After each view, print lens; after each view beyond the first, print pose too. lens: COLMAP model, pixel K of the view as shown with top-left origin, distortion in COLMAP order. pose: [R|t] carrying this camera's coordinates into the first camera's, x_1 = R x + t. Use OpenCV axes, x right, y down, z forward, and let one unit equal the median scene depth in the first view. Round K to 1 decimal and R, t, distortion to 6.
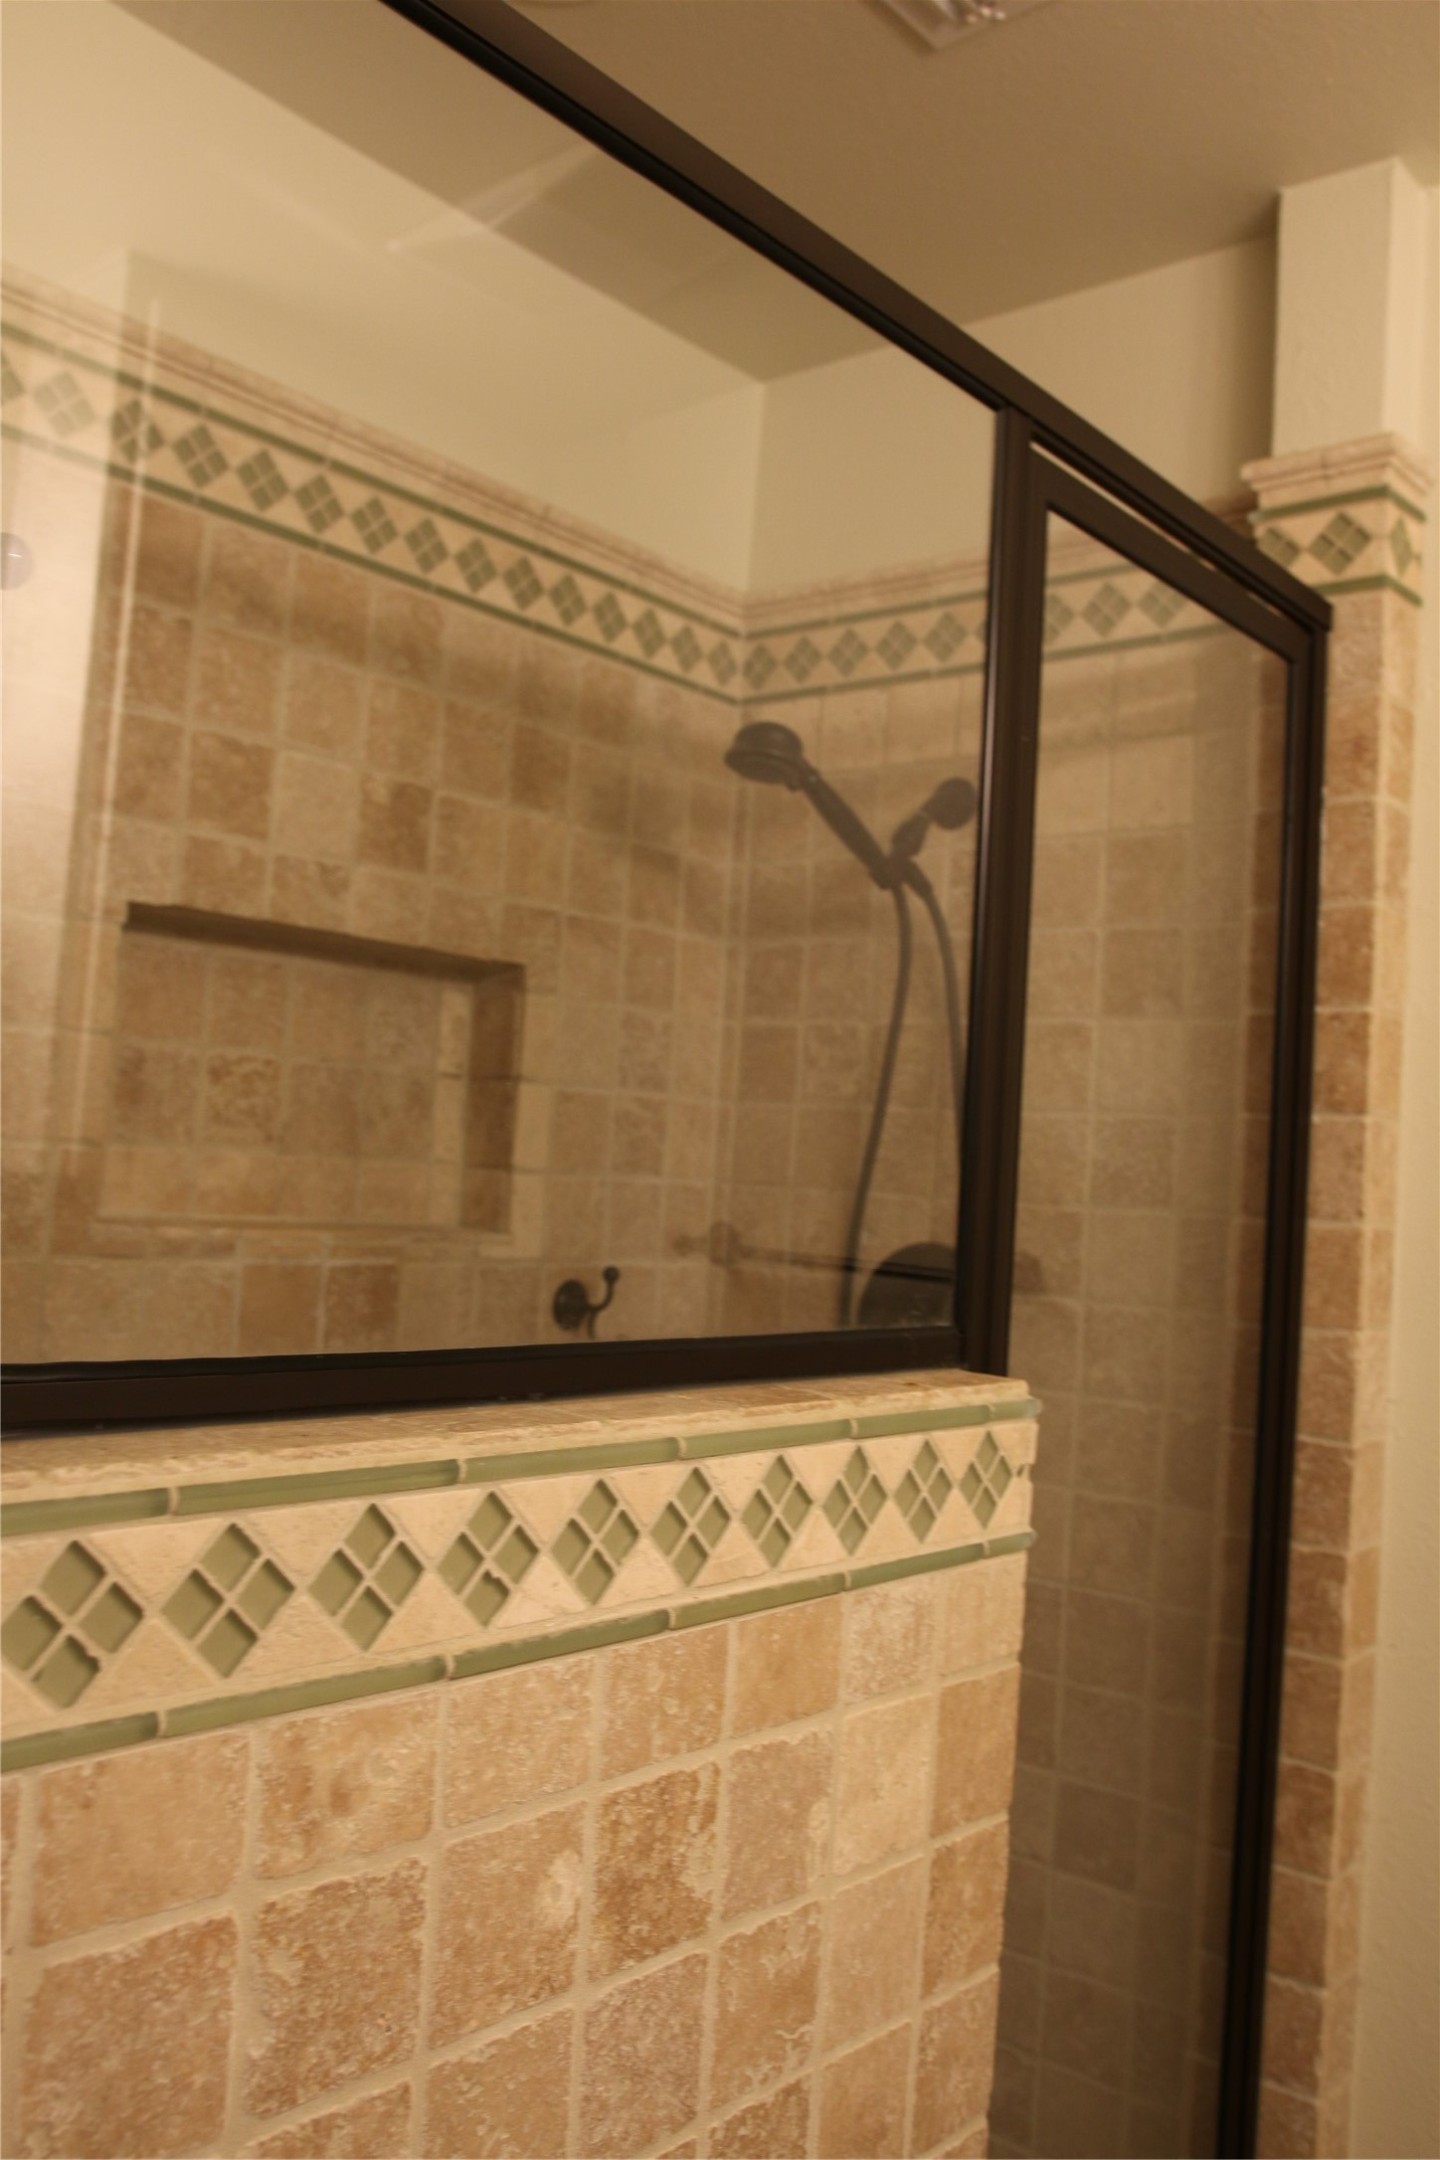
lens RADIAL K [[1797.6, 0, 729.2], [0, 1797.6, 1084.5], [0, 0, 1]] dist [-0.062948, 0.039579]
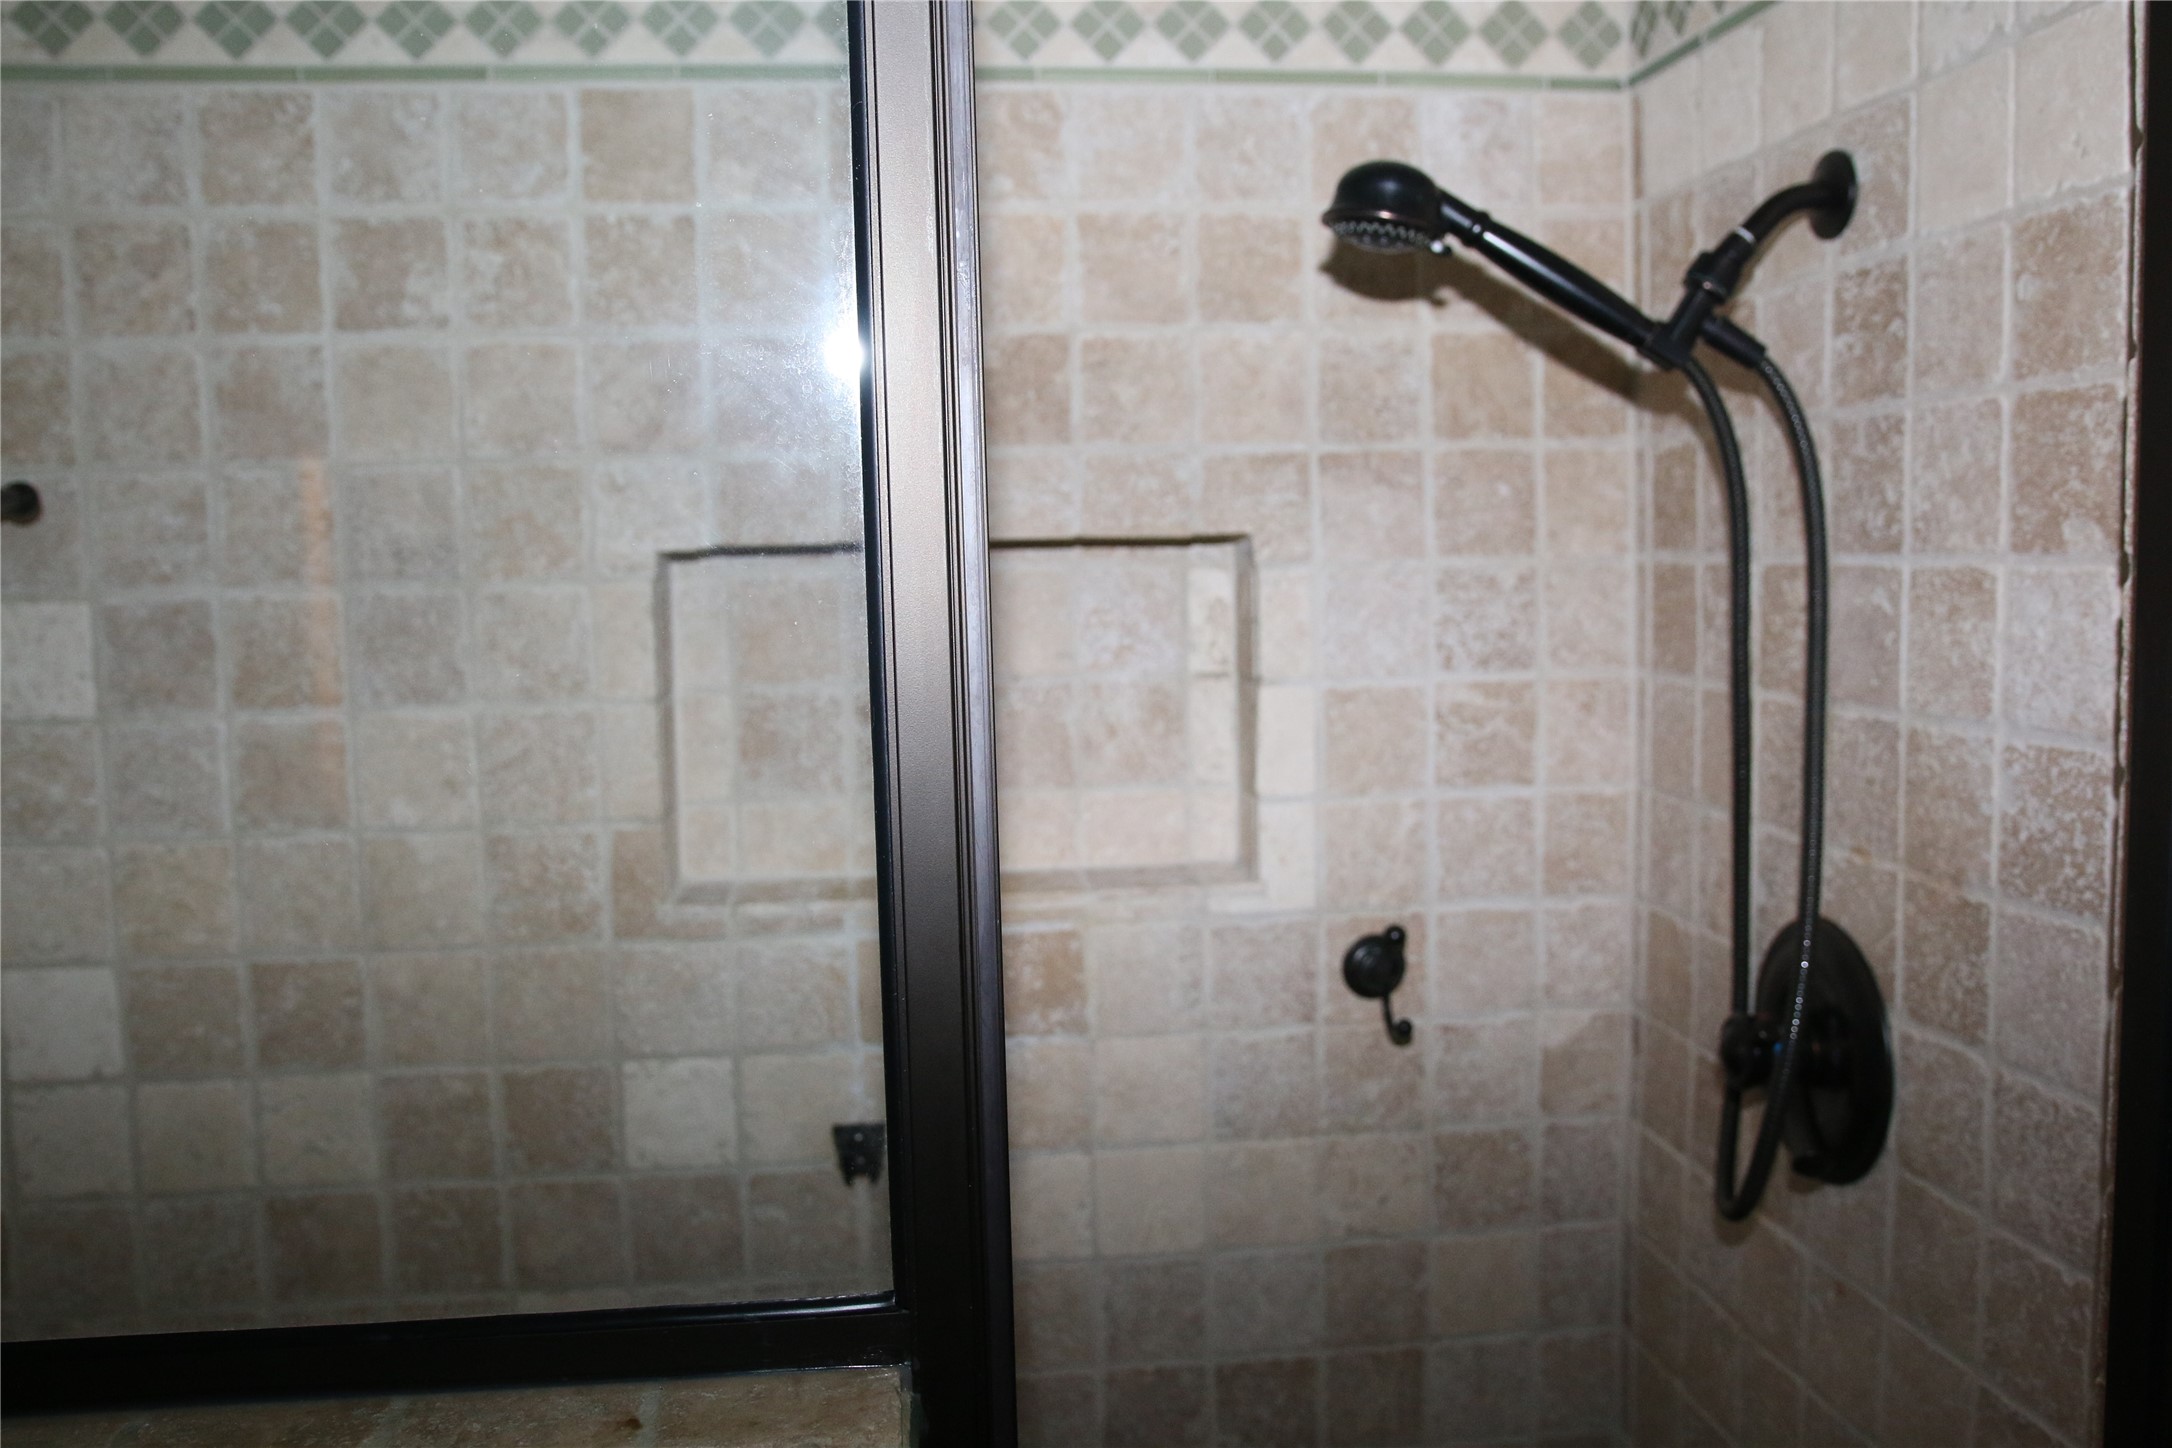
lens RADIAL K [[1807.6, 0, 1083.1], [0, 1807.6, 713.7], [0, 0, 1]] dist [-0.062948, 0.039579]
pose [[0.728779, -0.017138, -0.684534, 0.369844], [0.100712, 0.991498, 0.082398, -0.062887], [0.677302, -0.128991, 0.724309, 0.401149]]
